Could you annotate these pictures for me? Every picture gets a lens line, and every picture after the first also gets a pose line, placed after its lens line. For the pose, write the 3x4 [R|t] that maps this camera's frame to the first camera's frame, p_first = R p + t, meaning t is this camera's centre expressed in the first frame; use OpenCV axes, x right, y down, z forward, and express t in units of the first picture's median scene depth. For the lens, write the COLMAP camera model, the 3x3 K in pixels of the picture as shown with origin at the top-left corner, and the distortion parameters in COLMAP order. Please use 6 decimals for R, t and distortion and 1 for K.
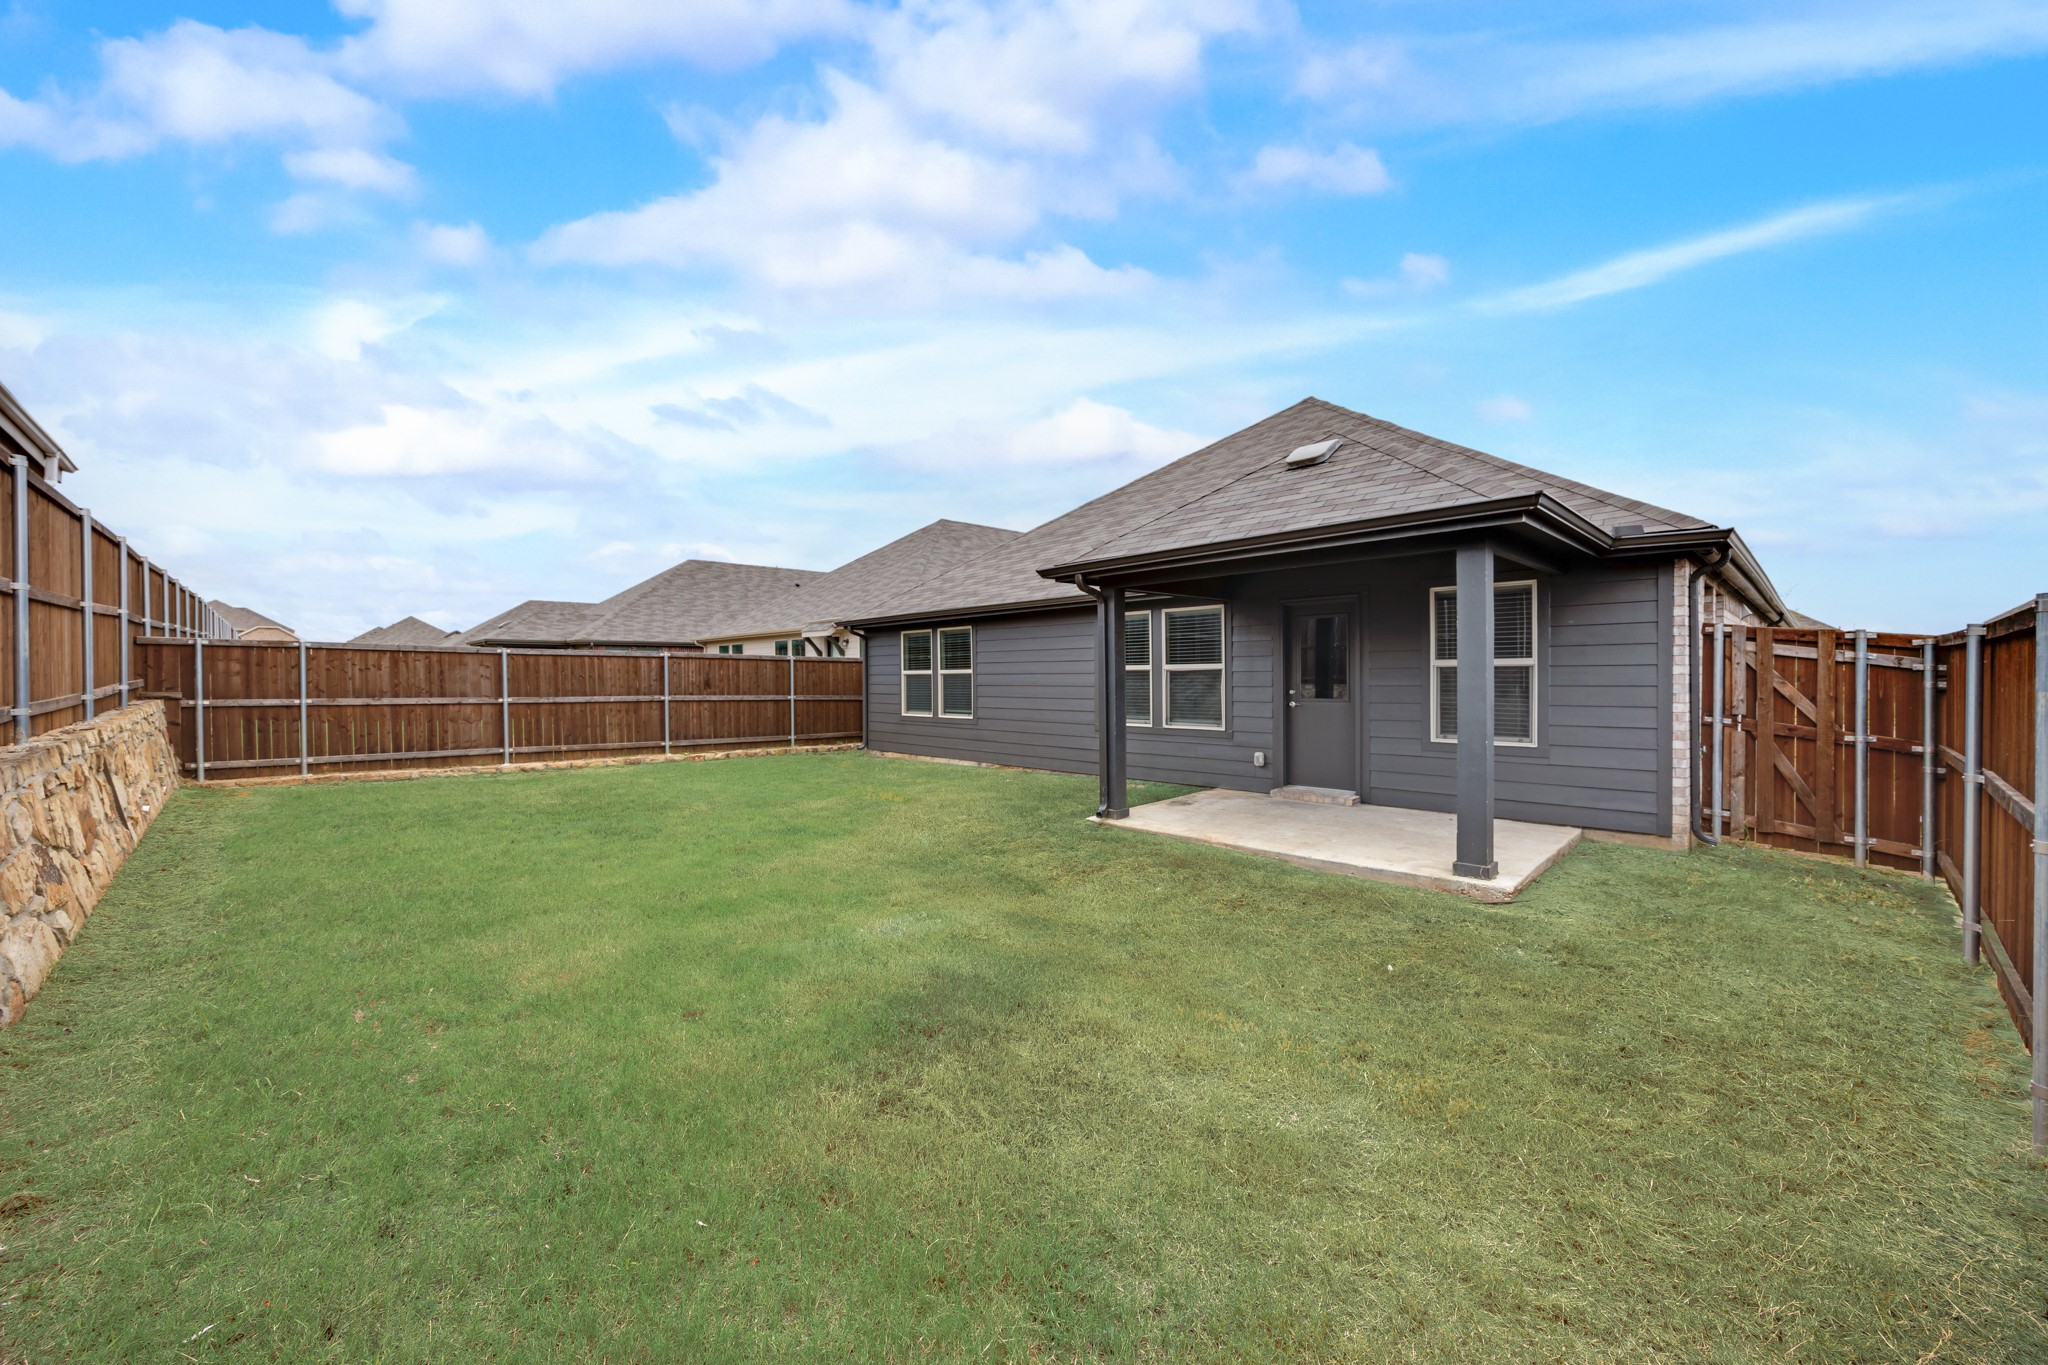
lens RADIAL K [[781.1, 0, 1024.8], [0, 781.1, 682.6], [0, 0, 1]] dist [-0.000129, 0.000019]
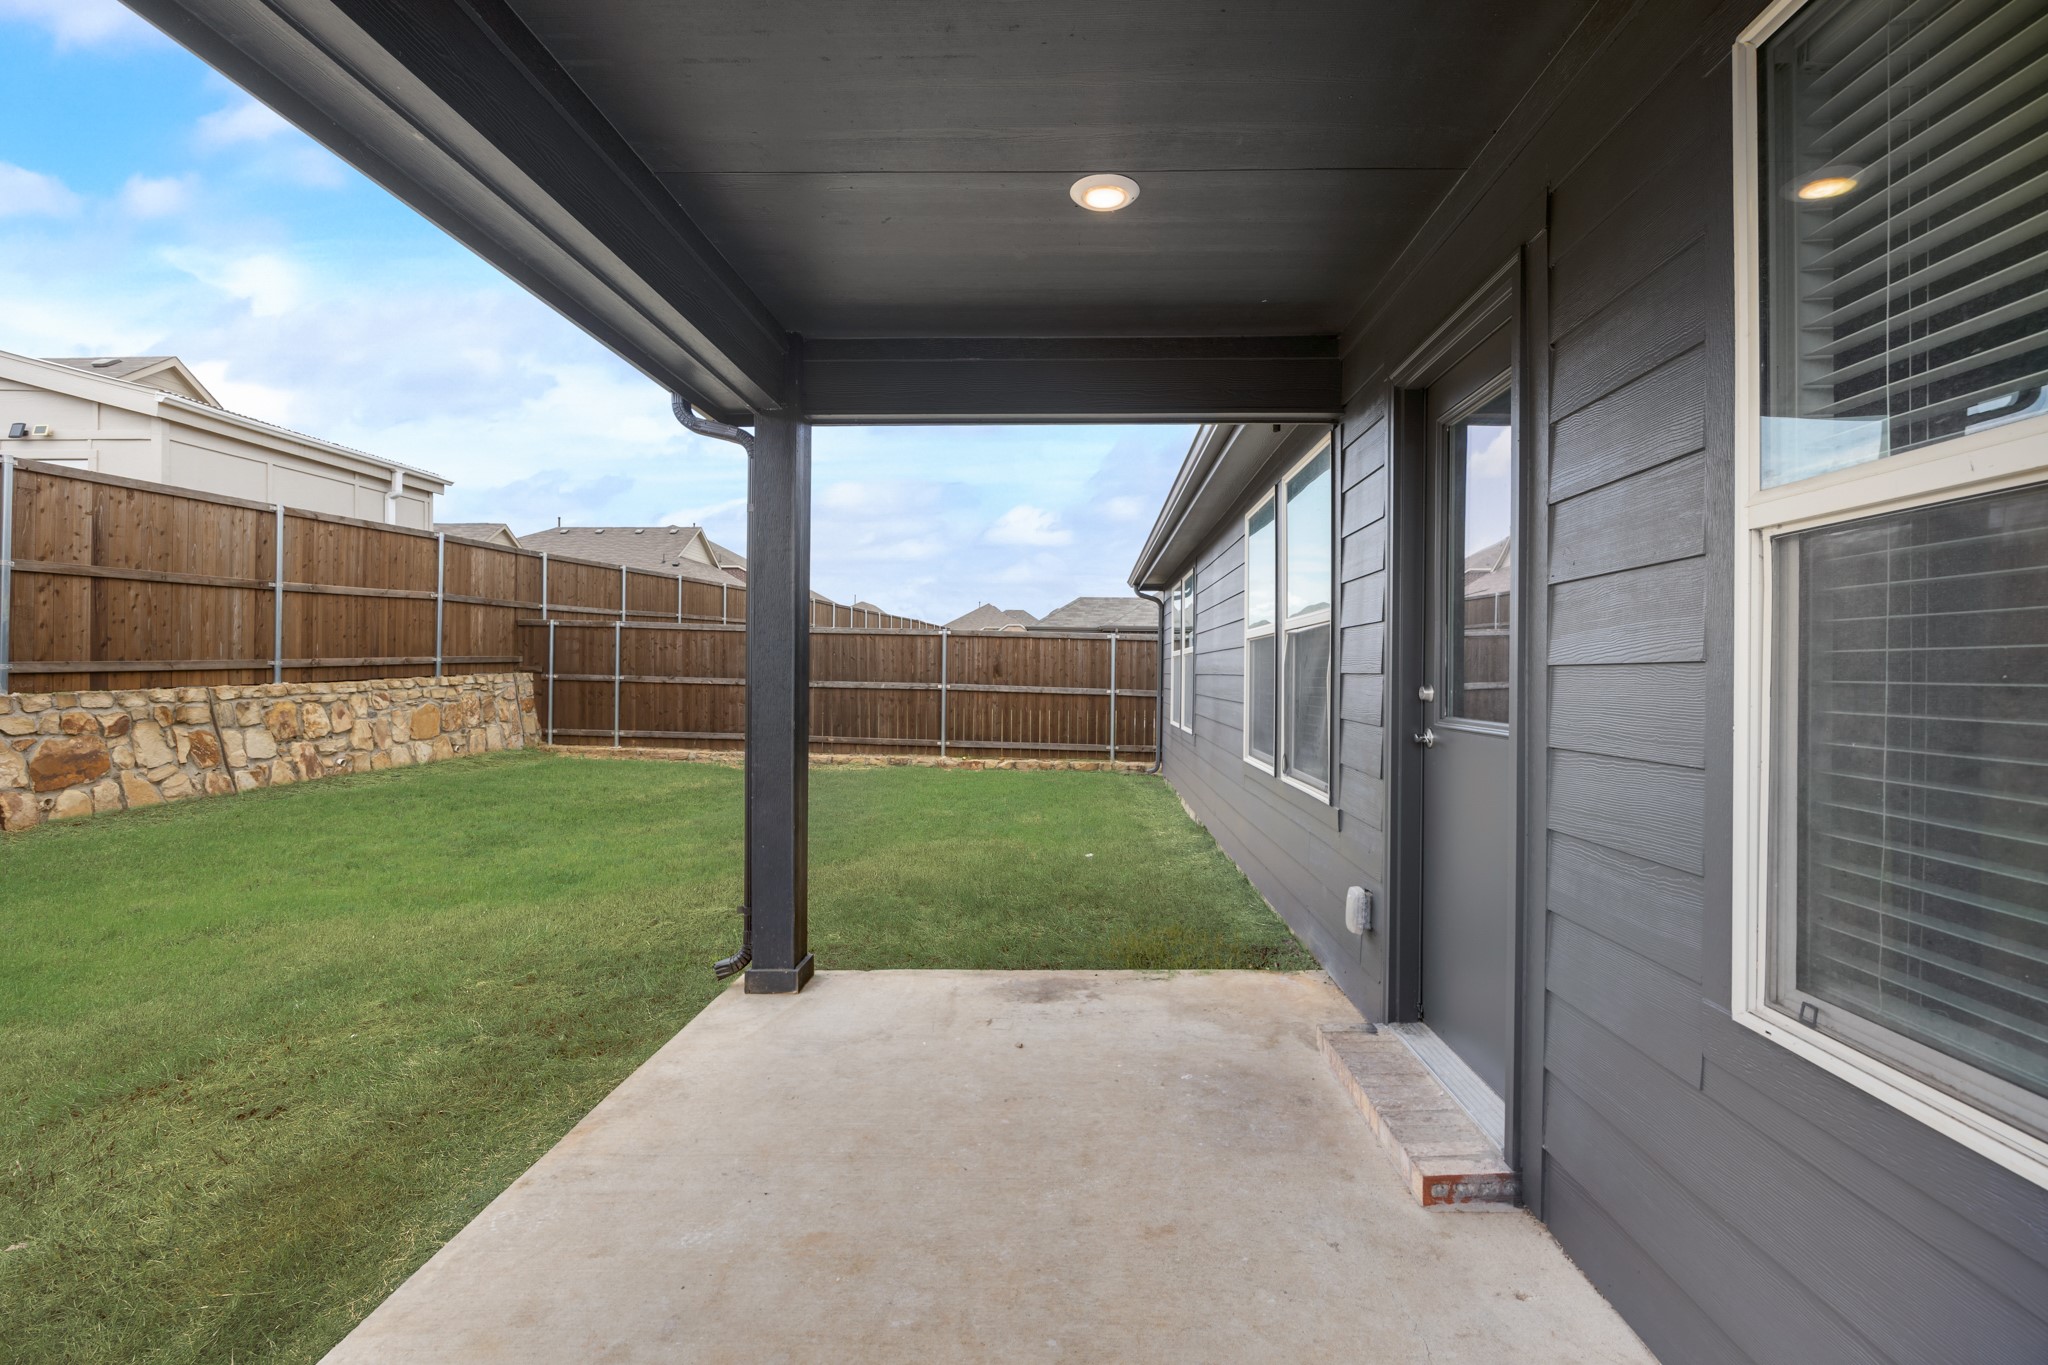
lens RADIAL K [[950.8, 0, 1032.2], [0, 950.8, 673.2], [0, 0, 1]] dist [0.000037, 0.000061]
pose [[0.691600, 0.019364, -0.722021, 0.325091], [-0.022290, 0.999737, 0.005462, -0.001239], [0.721937, 0.012317, 0.691849, 0.412017]]
